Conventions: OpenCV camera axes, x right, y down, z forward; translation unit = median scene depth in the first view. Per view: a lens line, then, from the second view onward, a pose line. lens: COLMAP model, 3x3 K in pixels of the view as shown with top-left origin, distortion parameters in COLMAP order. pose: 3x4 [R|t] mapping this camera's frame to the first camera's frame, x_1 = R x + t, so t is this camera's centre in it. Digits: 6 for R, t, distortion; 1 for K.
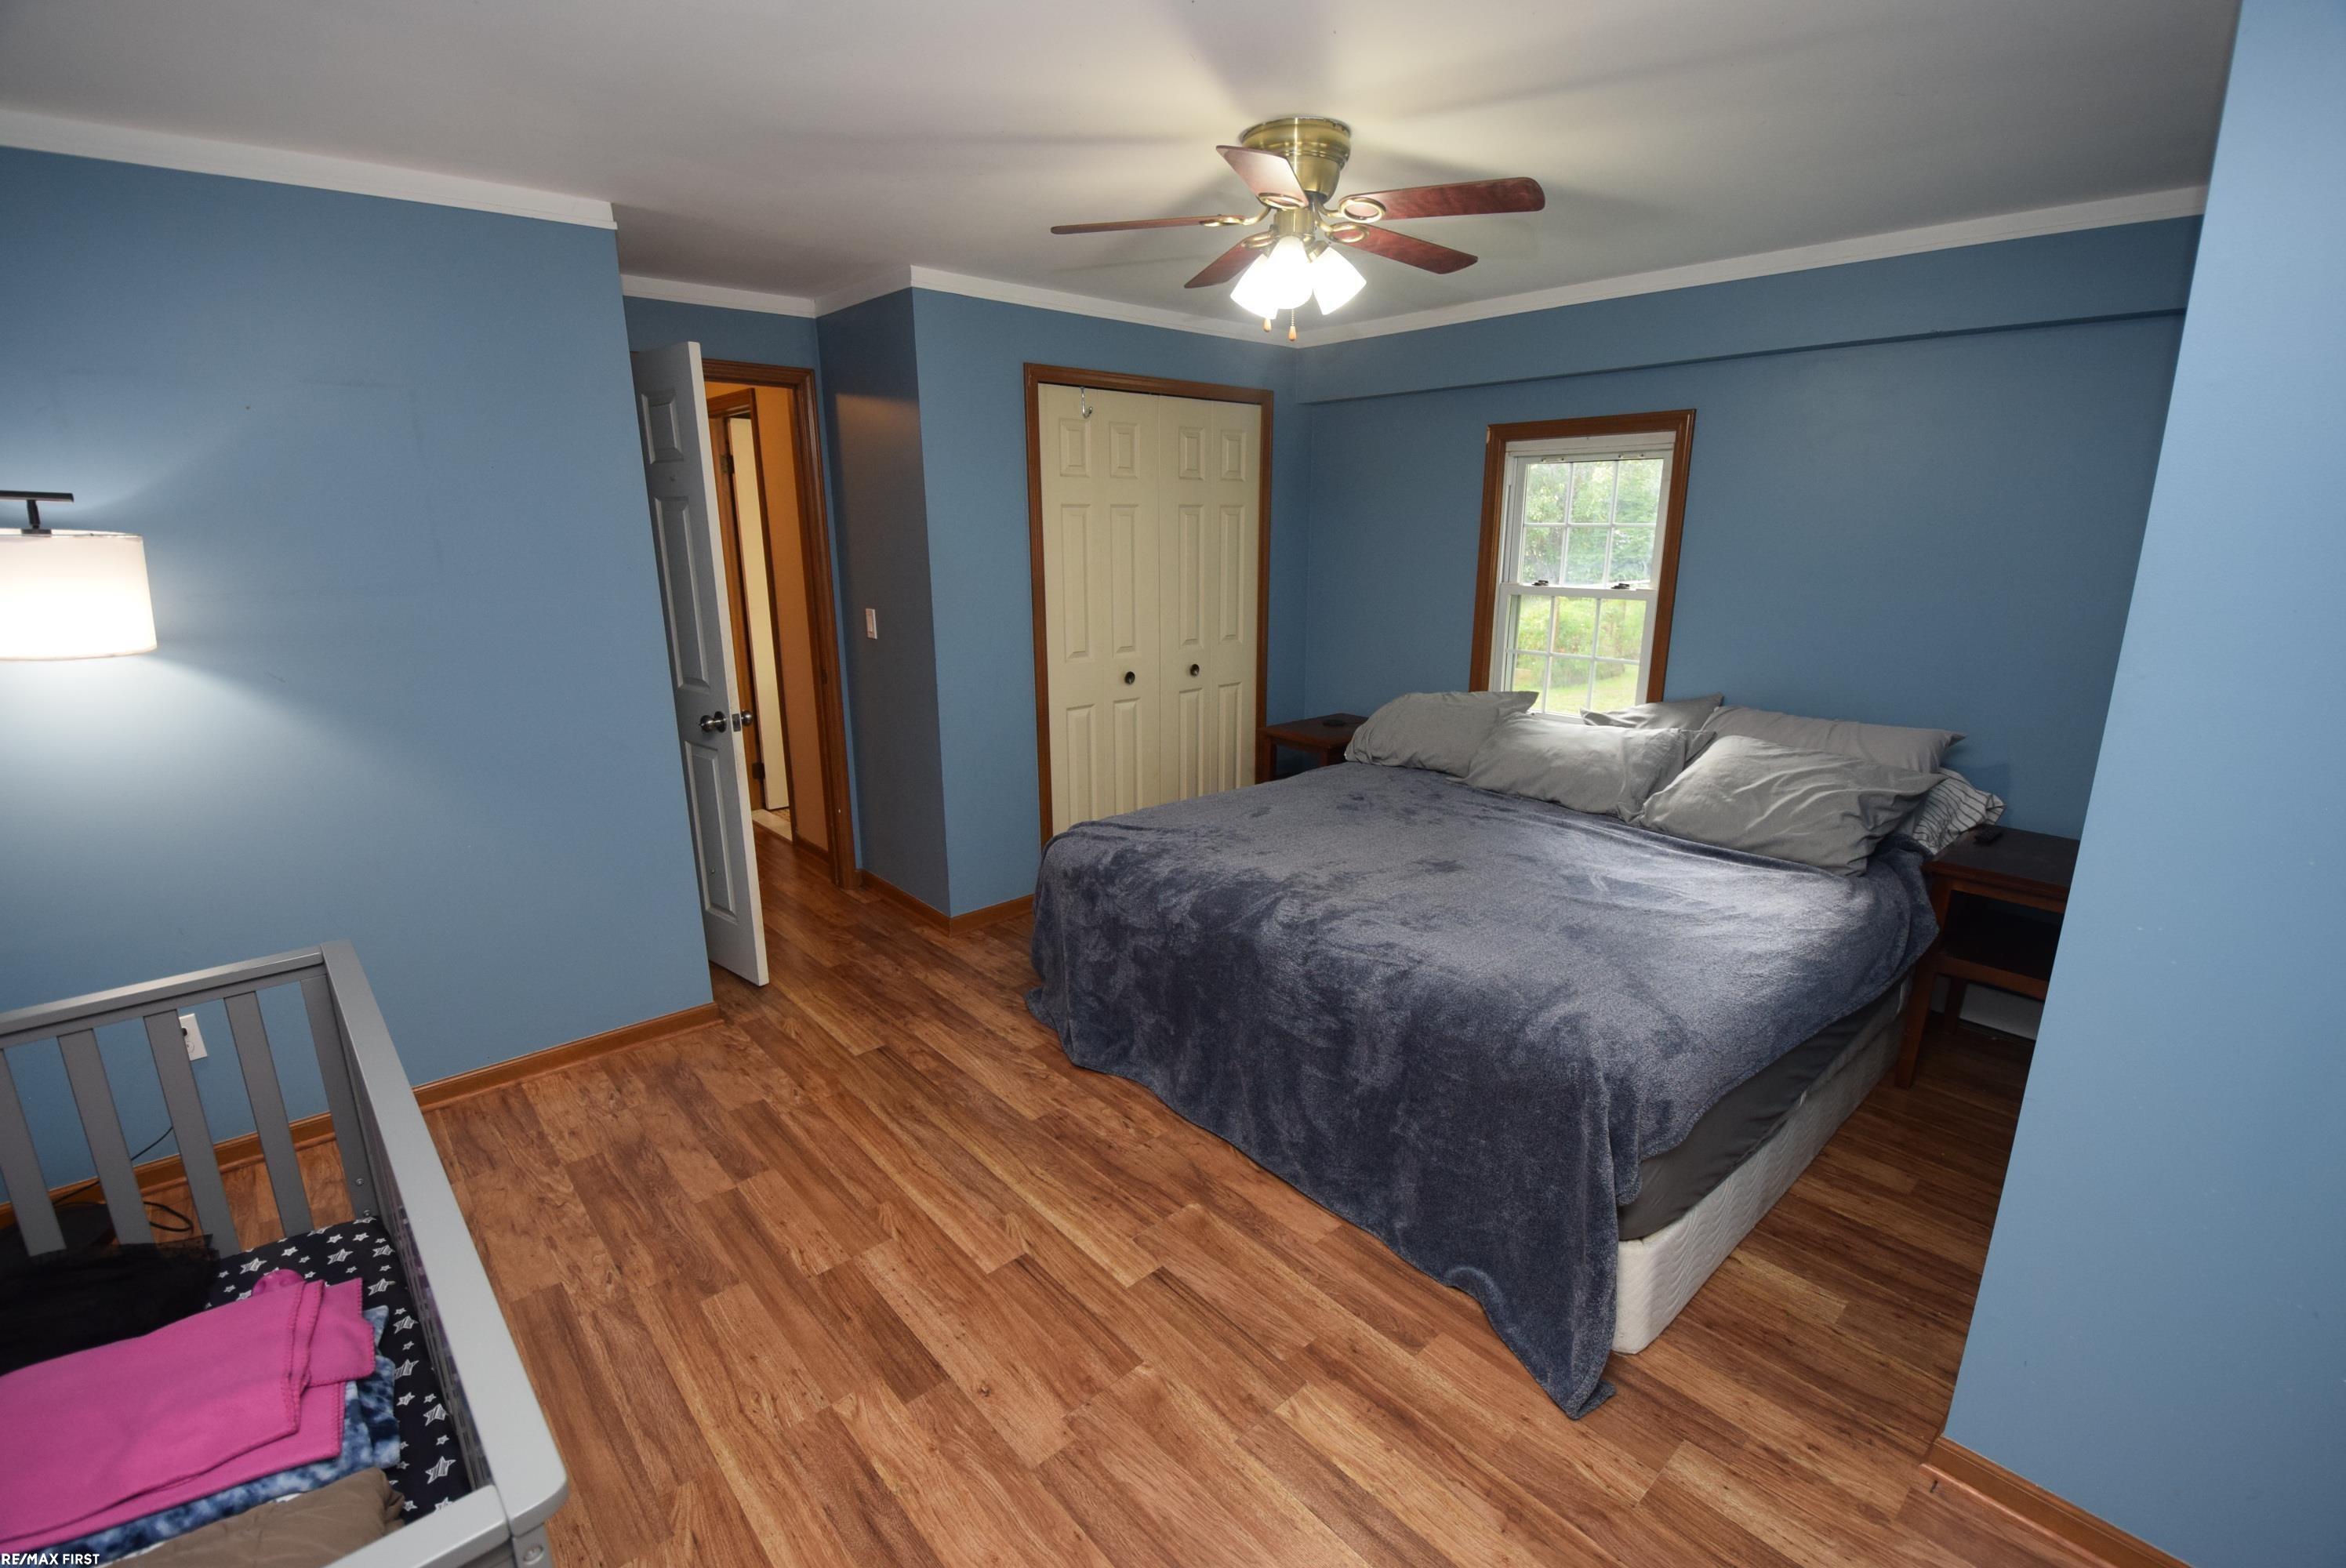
lens RADIAL K [[1034.6, 0, 1167.2], [0, 1034.6, 786.5], [0, 0, 1]] dist [0.019749, -0.024913]
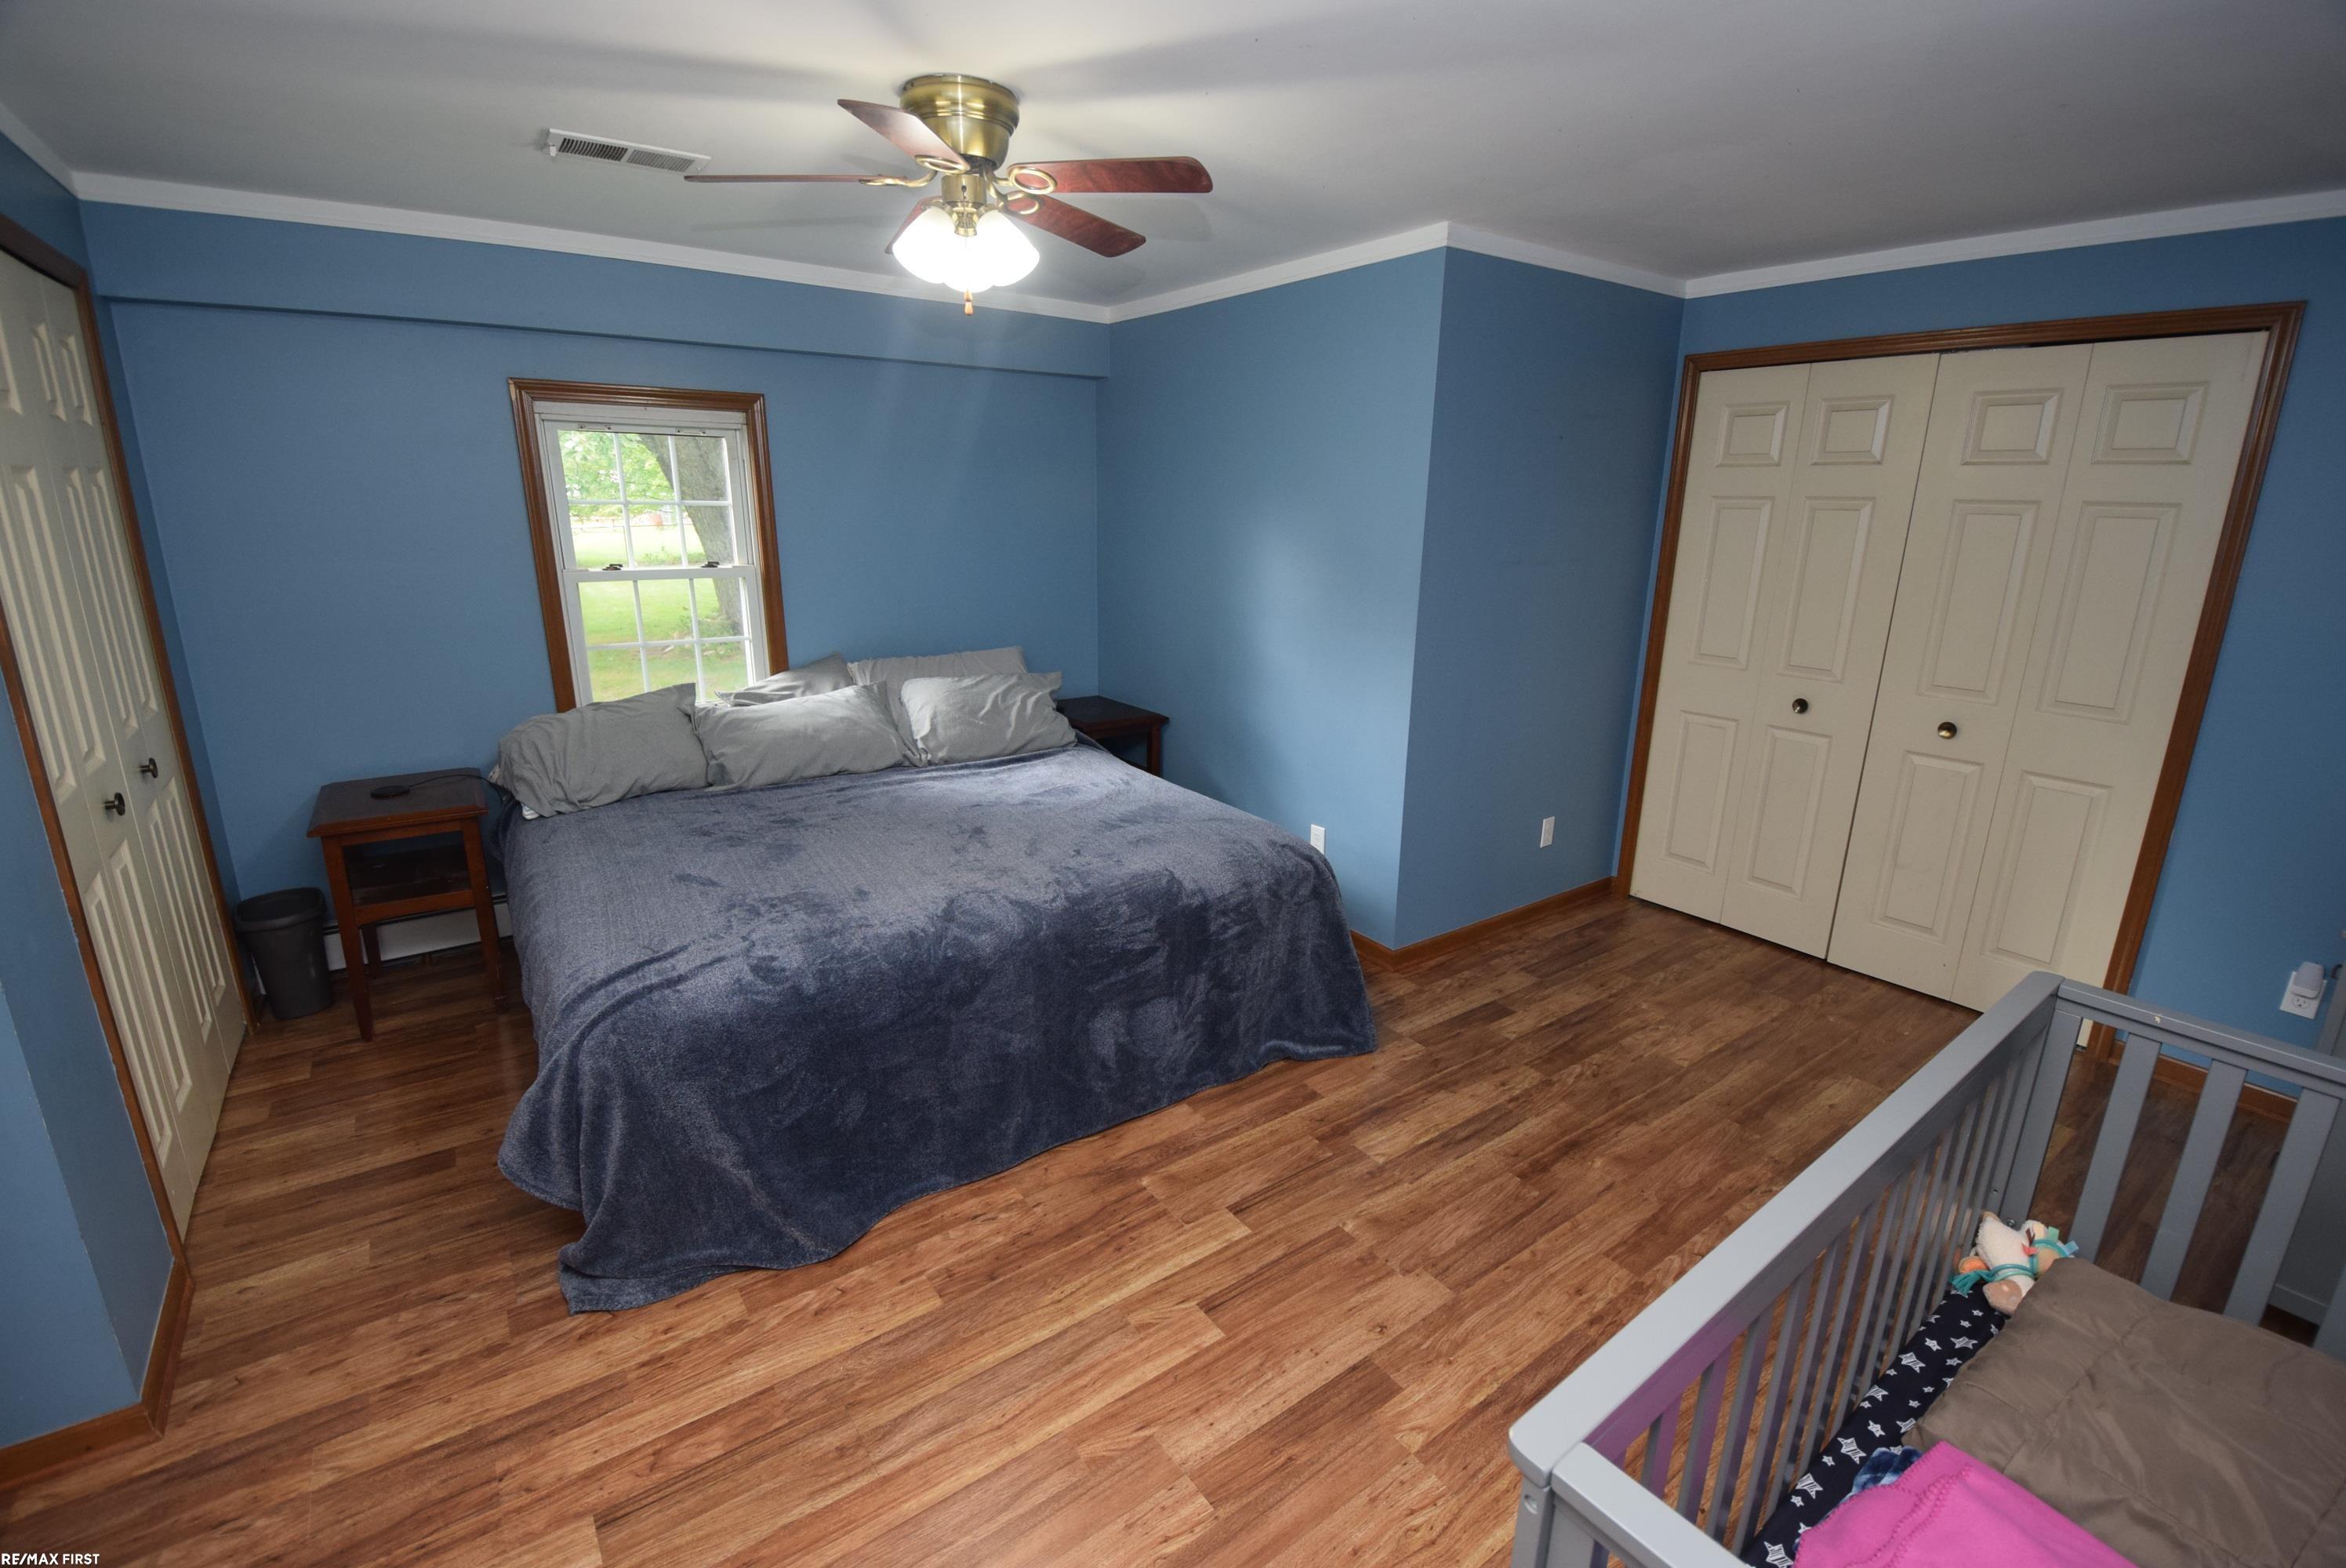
lens RADIAL K [[1034.6, 0, 1167.2], [0, 1034.6, 786.5], [0, 0, 1]] dist [0.019749, -0.024913]
pose [[0.090737, -0.271750, 0.958081, -0.848906], [0.228852, 0.941993, 0.245513, -0.214689], [-0.969223, 0.196981, 0.147664, 0.737284]]
